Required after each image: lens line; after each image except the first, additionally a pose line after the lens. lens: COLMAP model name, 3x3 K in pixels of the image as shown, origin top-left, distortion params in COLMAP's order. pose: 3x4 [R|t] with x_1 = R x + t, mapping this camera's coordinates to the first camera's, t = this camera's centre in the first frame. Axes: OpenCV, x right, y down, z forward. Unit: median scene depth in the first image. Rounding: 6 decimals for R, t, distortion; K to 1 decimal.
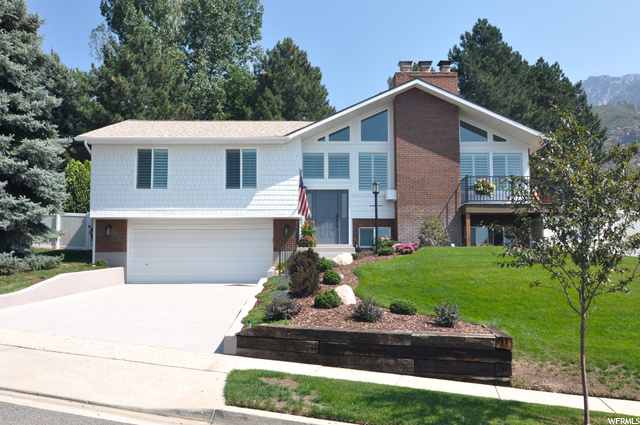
lens RADIAL K [[569.9, 0, 283.8], [0, 569.9, 230.3], [0, 0, 1]] dist [0.004923, -0.000528]
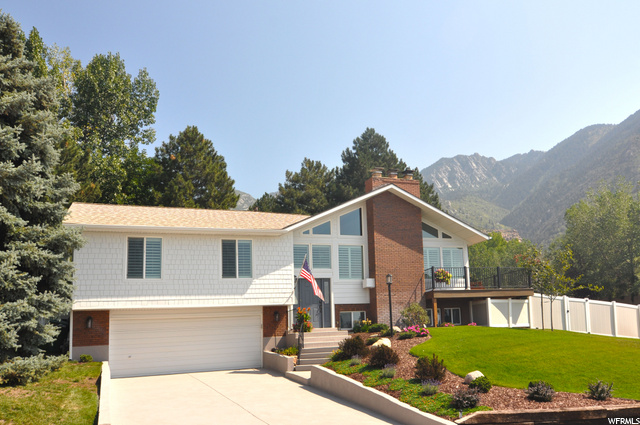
lens RADIAL K [[540.1, 0, 320.2], [0, 540.1, 274.4], [0, 0, 1]] dist [0.001628, 0.005833]
pose [[0.927355, -0.003034, 0.374171, -0.299453], [0.023242, 0.998503, -0.049507, -0.027134], [-0.373460, 0.054607, 0.926037, 0.034458]]
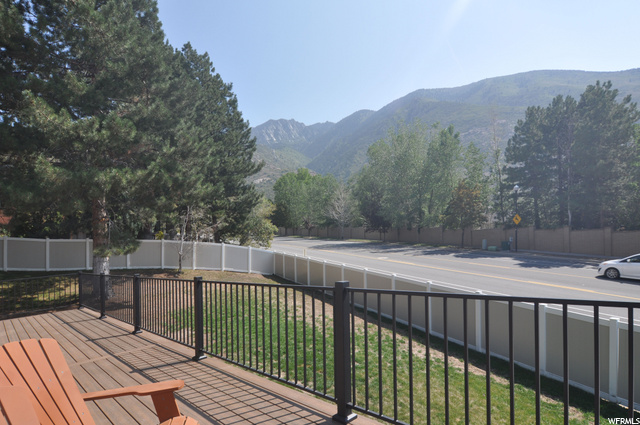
lens RADIAL K [[358.9, 0, 309.6], [0, 358.9, 221.8], [0, 0, 1]] dist [-0.008503, -0.002179]
pose [[0.751834, -0.012424, 0.659235, 0.472525], [-0.001716, 0.999782, 0.020798, -0.103423], [-0.659350, -0.016768, 0.751649, 0.974544]]
